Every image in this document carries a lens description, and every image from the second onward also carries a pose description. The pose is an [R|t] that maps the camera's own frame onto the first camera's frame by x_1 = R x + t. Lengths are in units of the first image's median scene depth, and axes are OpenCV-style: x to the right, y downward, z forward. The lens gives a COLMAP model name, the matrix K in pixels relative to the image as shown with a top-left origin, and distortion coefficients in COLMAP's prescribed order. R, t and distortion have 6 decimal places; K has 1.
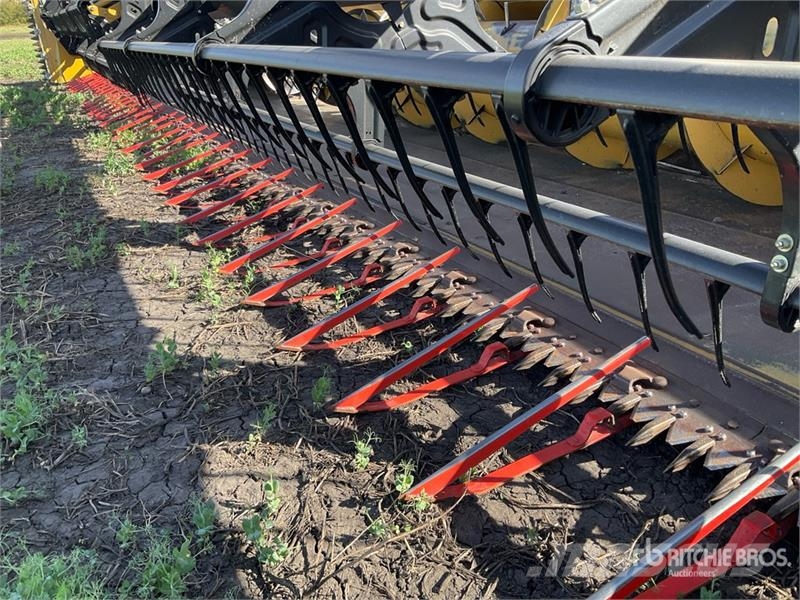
lens RADIAL K [[652.4, 0, 400.0], [0, 652.4, 300.0], [0, 0, 1]] dist [0.096376, -0.196209]
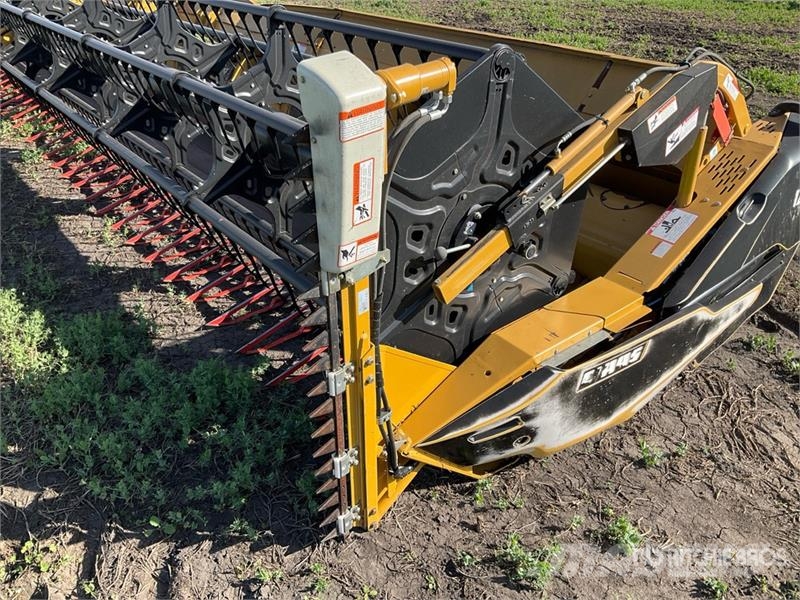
lens RADIAL K [[655.7, 0, 397.4], [0, 655.7, 293.2], [0, 0, 1]] dist [0.074323, -0.161781]
pose [[0.984201, -0.053330, 0.168830, 0.299299], [0.034230, 0.992881, 0.114087, -0.054084], [-0.173712, -0.106505, 0.979020, -1.443974]]
